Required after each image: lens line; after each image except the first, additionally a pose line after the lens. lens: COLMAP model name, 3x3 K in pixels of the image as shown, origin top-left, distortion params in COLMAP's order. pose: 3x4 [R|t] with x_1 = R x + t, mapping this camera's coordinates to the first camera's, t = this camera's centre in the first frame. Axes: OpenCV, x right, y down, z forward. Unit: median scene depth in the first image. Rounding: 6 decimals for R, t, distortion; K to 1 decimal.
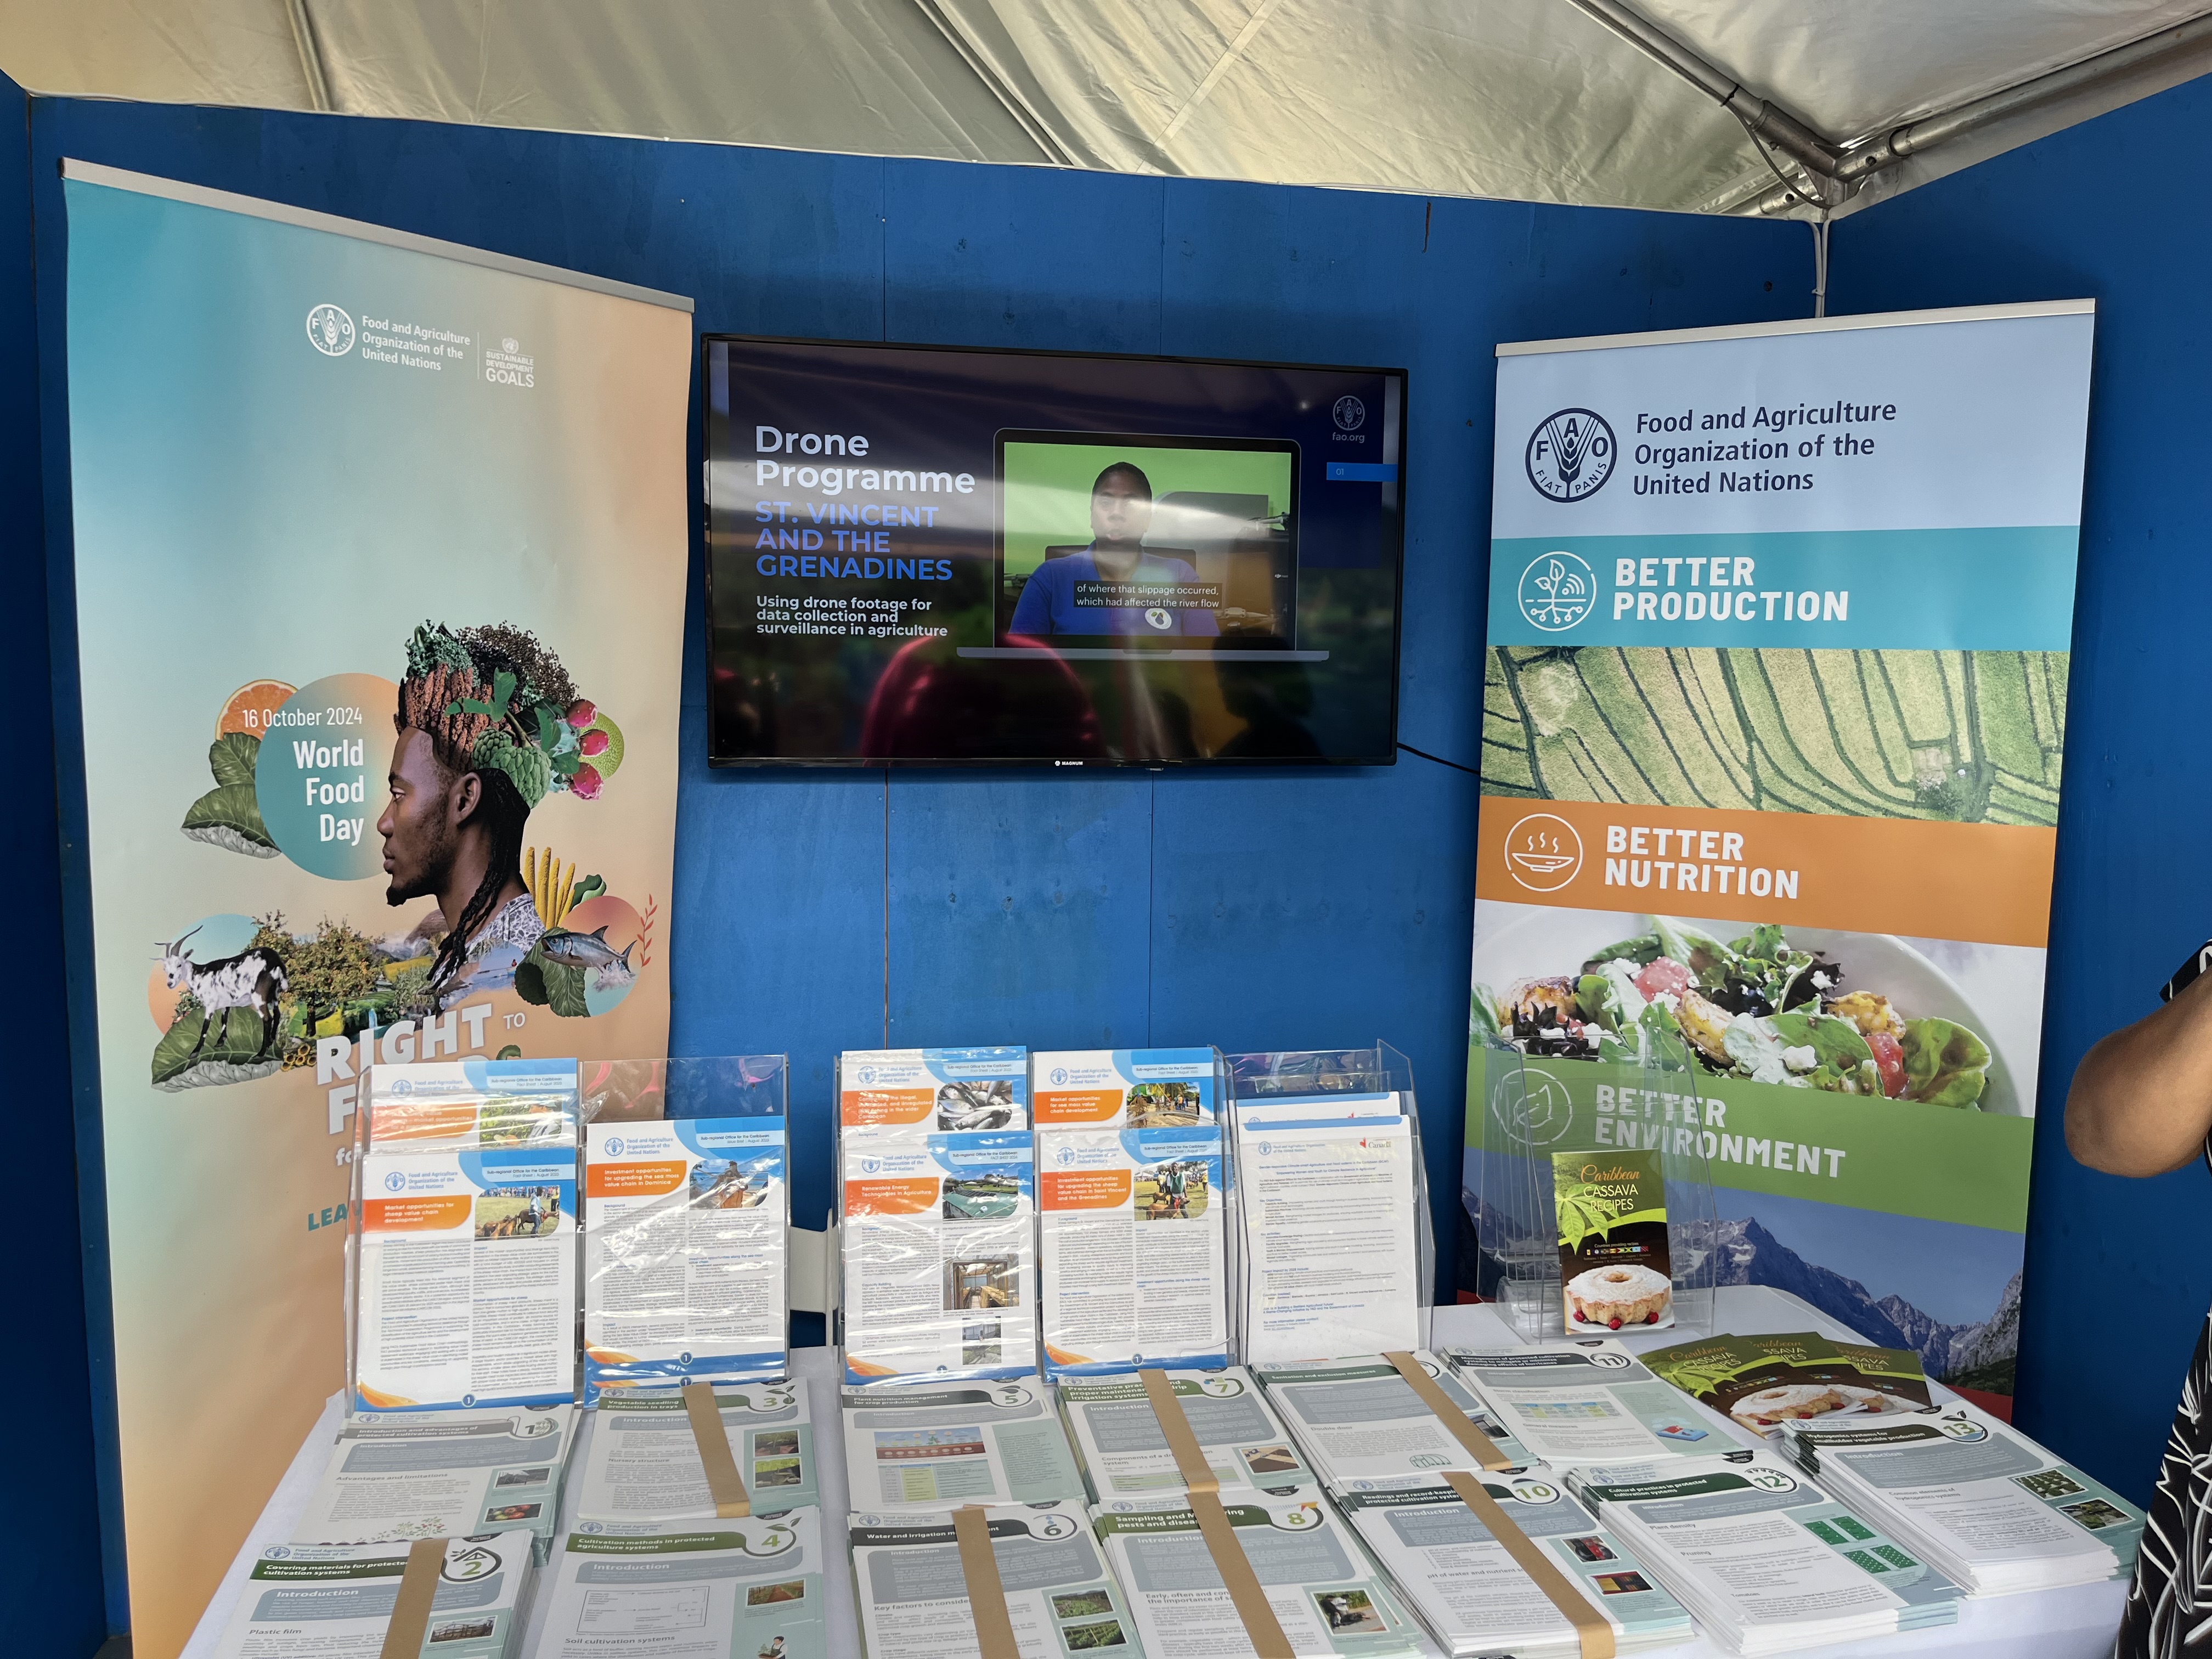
lens RADIAL K [[1704.3, 0, 1106.0], [0, 1704.3, 829.5], [0, 0, 1]] dist [0.026039, -0.035433]
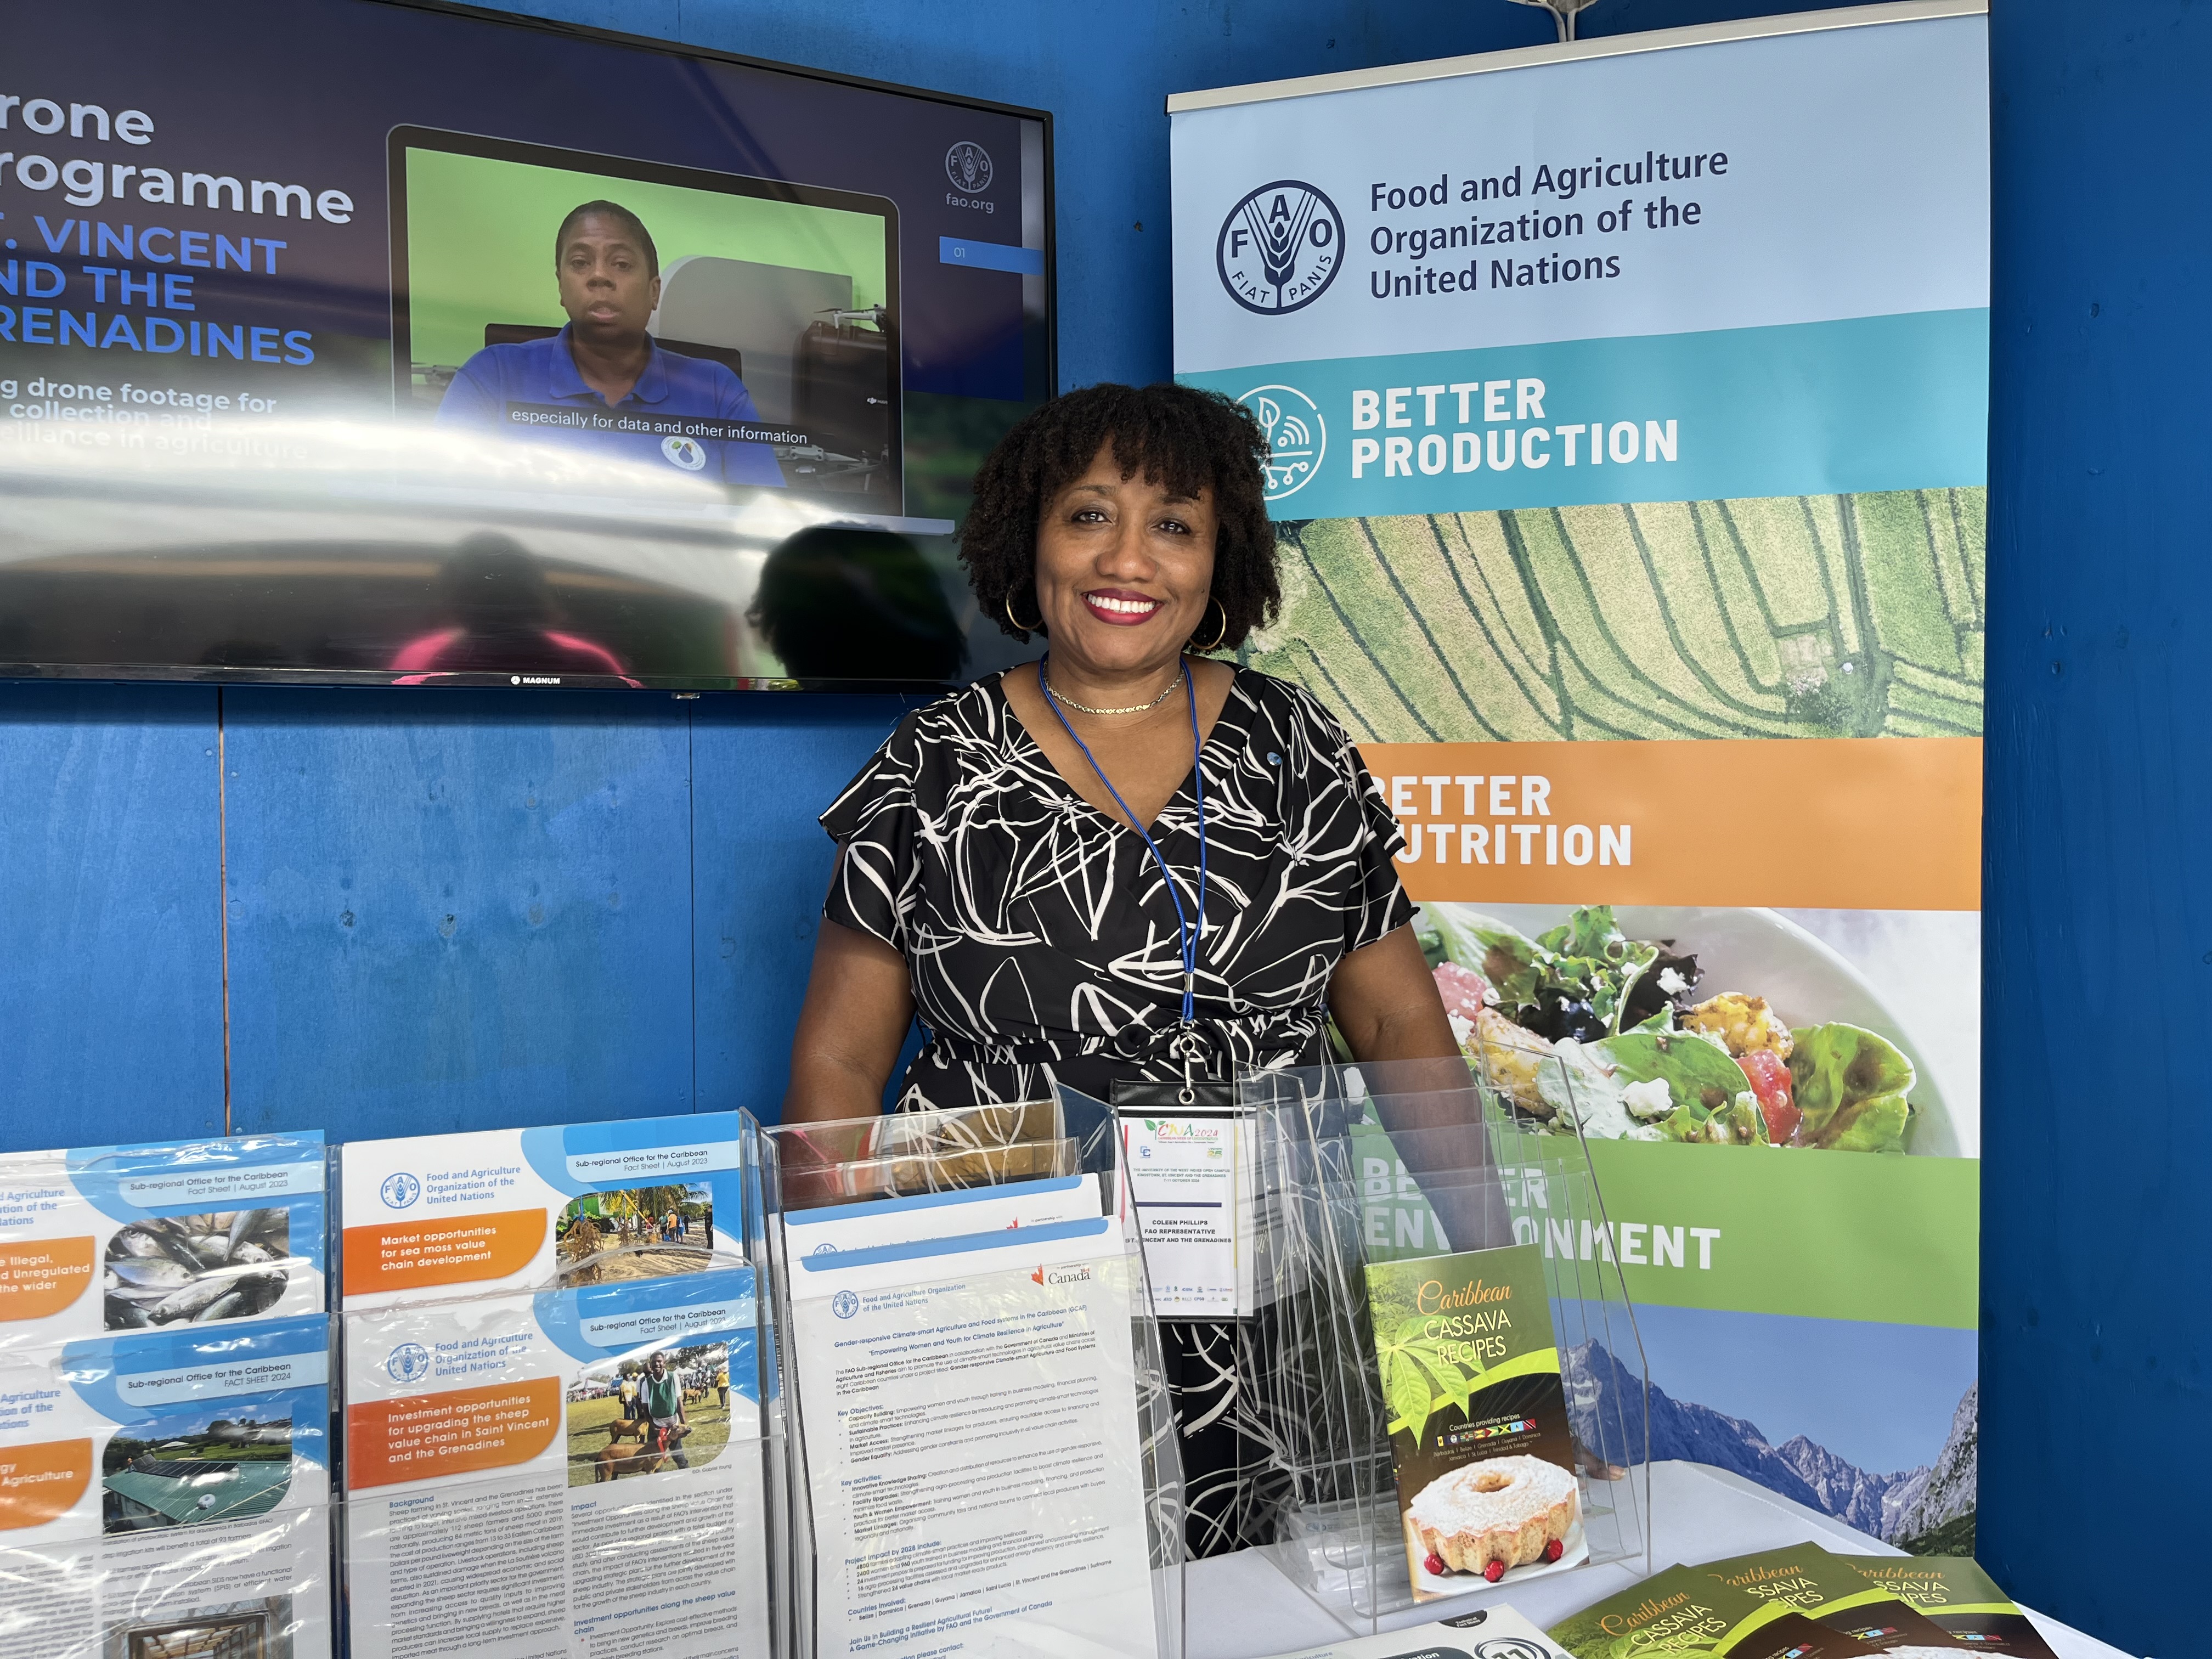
lens RADIAL K [[1651.1, 0, 1106.0], [0, 1651.1, 829.5], [0, 0, 1]] dist [0.070141, -0.115545]
pose [[0.976508, -0.027590, 0.213706, 0.054601], [0.045643, 0.995749, -0.080009, 0.073235], [-0.210590, 0.087884, 0.973616, 0.401801]]
